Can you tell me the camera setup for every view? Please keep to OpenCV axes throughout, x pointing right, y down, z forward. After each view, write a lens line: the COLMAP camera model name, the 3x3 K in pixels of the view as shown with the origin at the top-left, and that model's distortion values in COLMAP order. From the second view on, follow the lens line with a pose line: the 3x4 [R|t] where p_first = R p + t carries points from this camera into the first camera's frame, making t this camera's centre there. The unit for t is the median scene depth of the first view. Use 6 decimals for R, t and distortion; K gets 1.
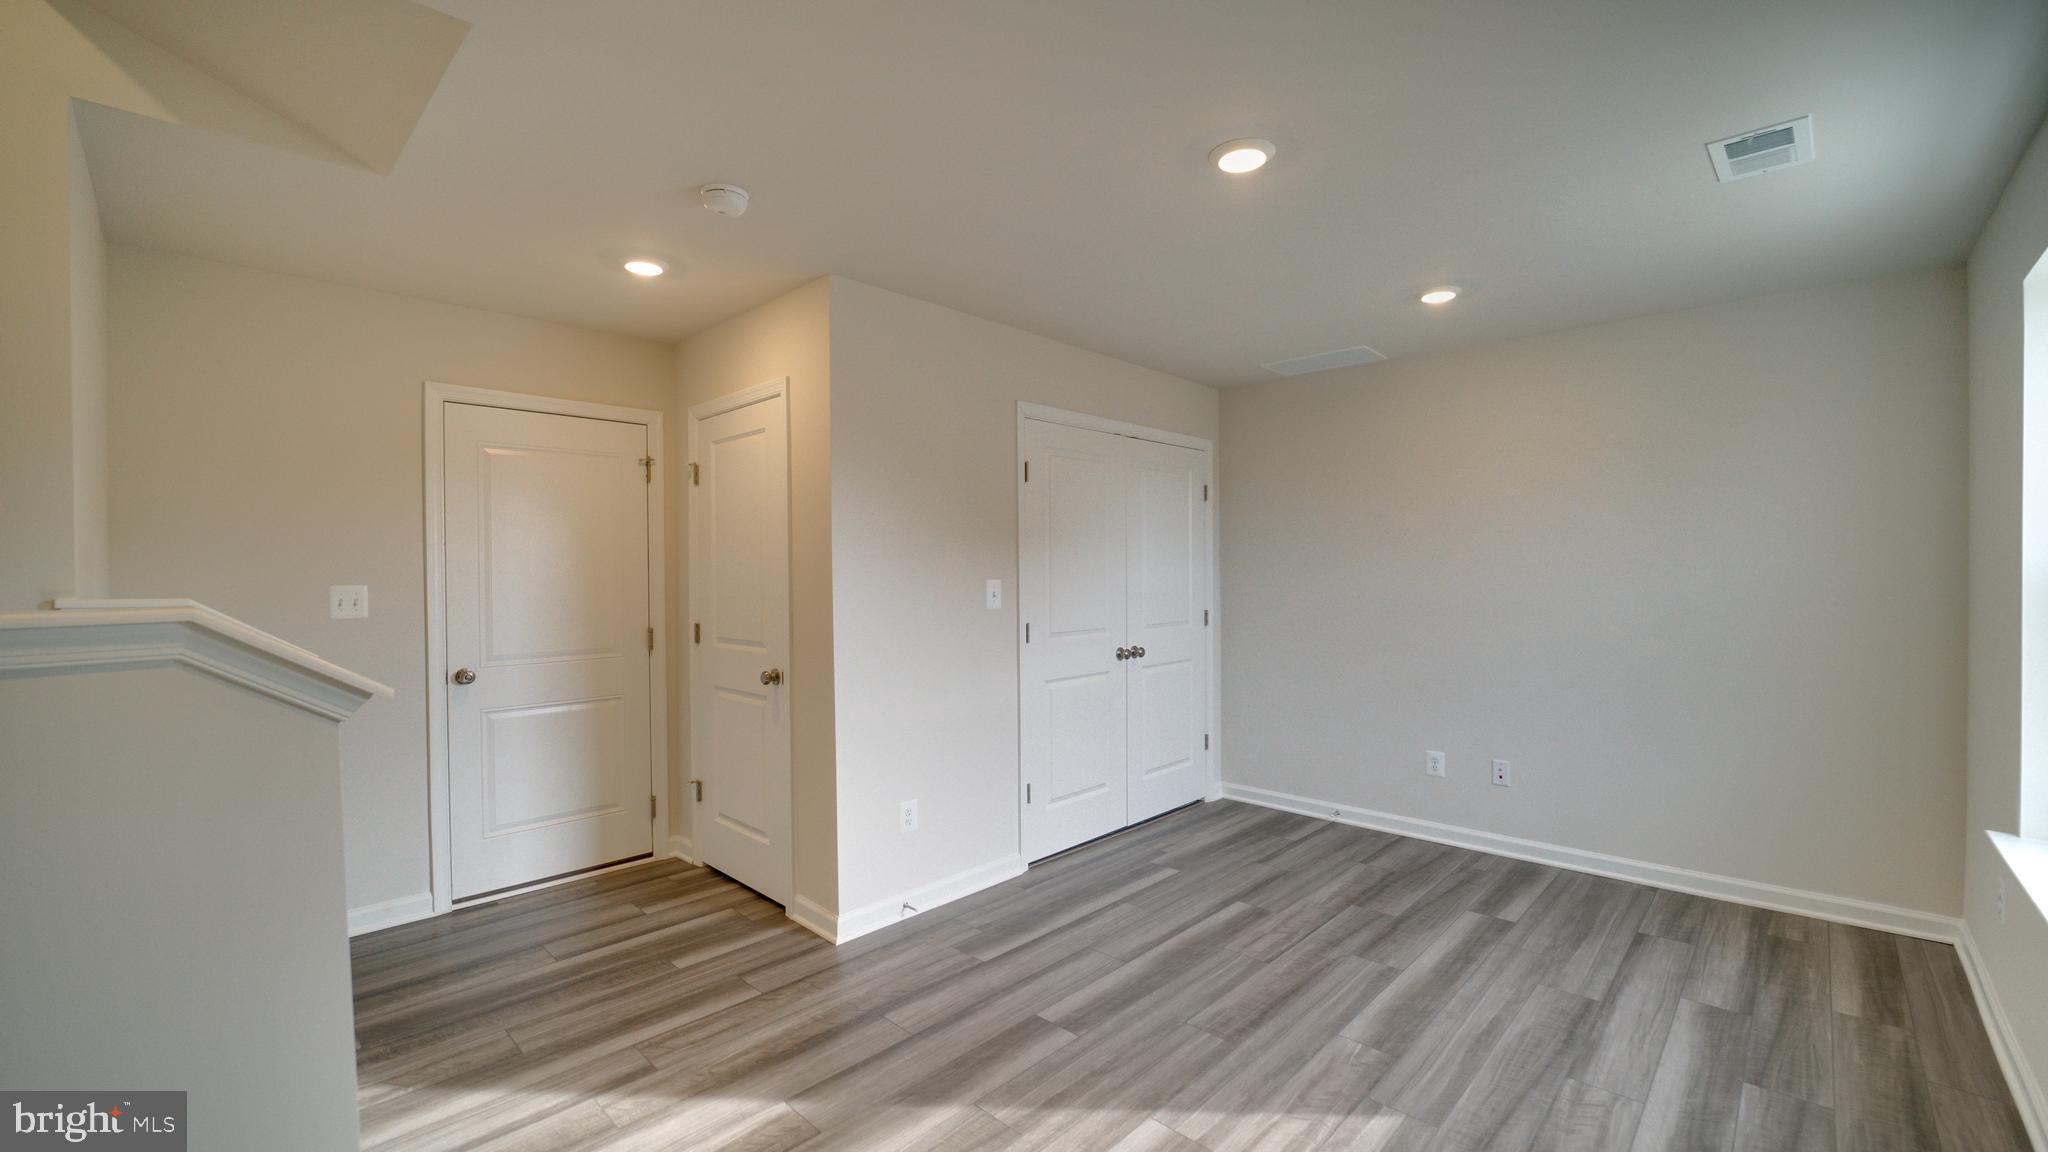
lens RADIAL K [[828.6, 0, 1027.9], [0, 828.6, 576.2], [0, 0, 1]] dist [-0.022604, -0.000287]
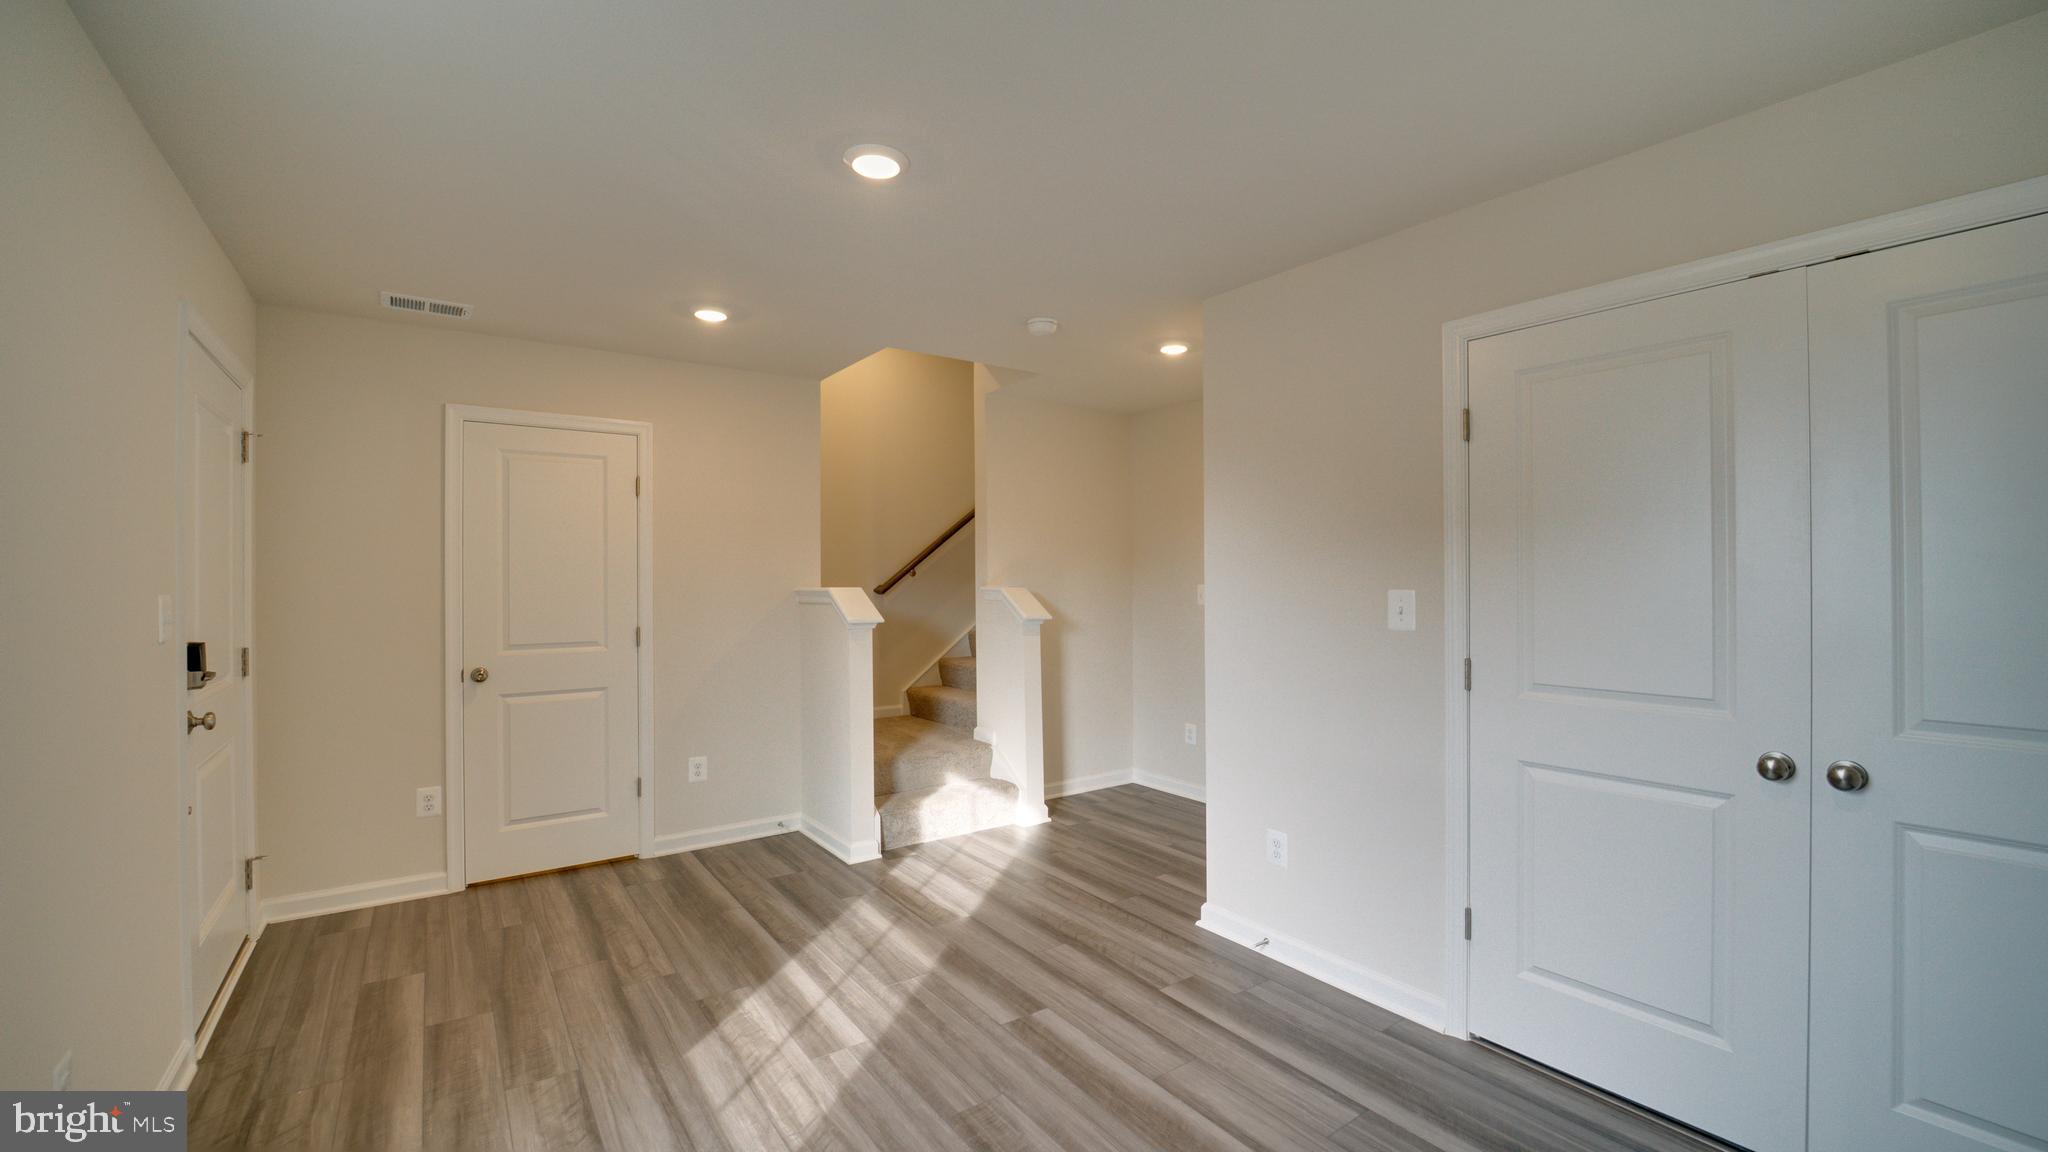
lens RADIAL K [[828.6, 0, 1027.9], [0, 828.6, 576.2], [0, 0, 1]] dist [-0.022604, -0.000287]
pose [[-0.181825, 0.003358, -0.983325, 1.087811], [-0.004424, 0.999981, 0.004233, -0.013557], [0.983321, 0.005119, -0.181807, 1.229122]]
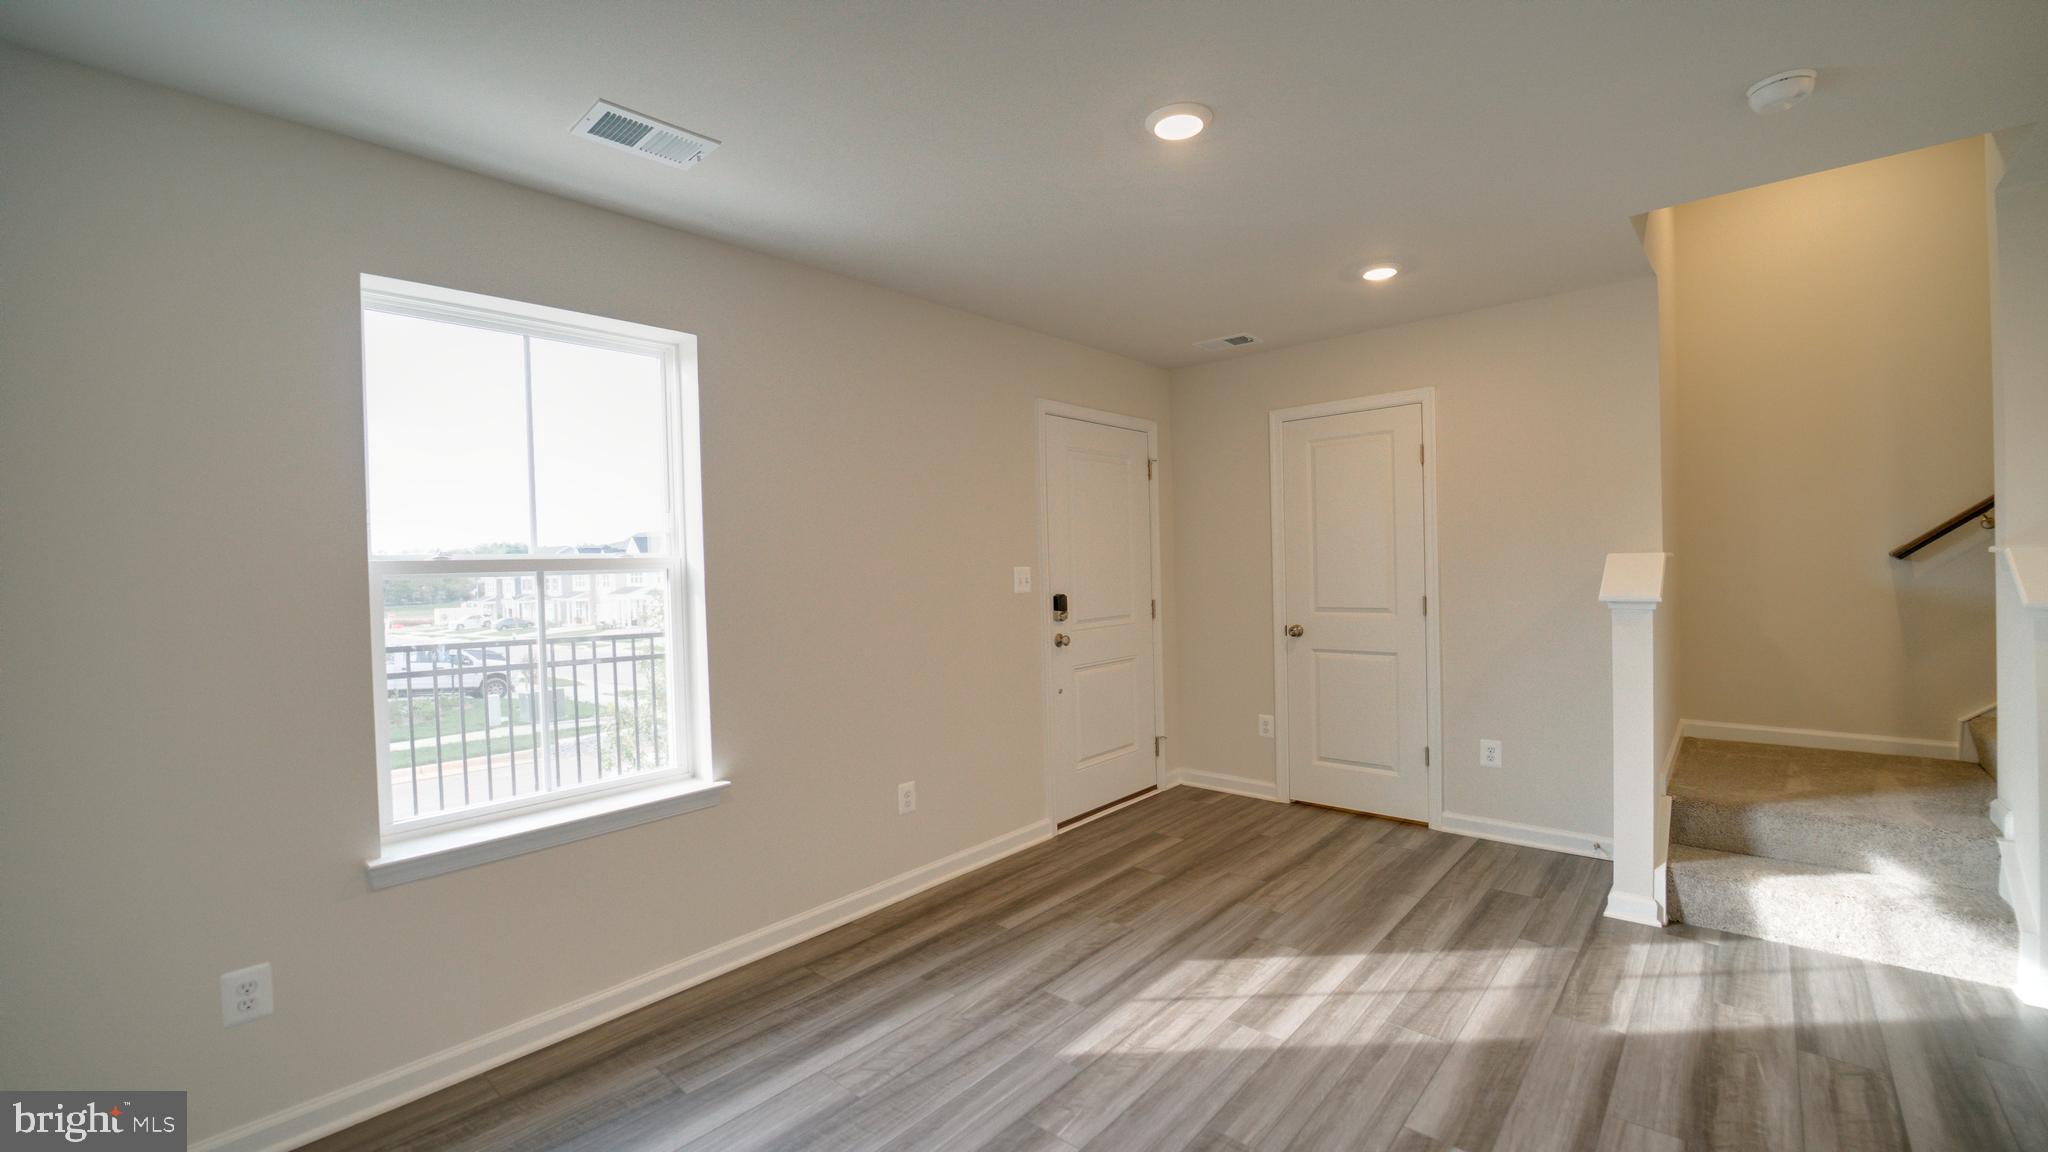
lens RADIAL K [[828.6, 0, 1027.9], [0, 828.6, 576.2], [0, 0, 1]] dist [-0.022604, -0.000287]
pose [[-0.998756, 0.034201, -0.036278, 0.441281], [0.033303, 0.999131, 0.025079, -0.007731], [0.037105, 0.023840, -0.999027, 1.781130]]
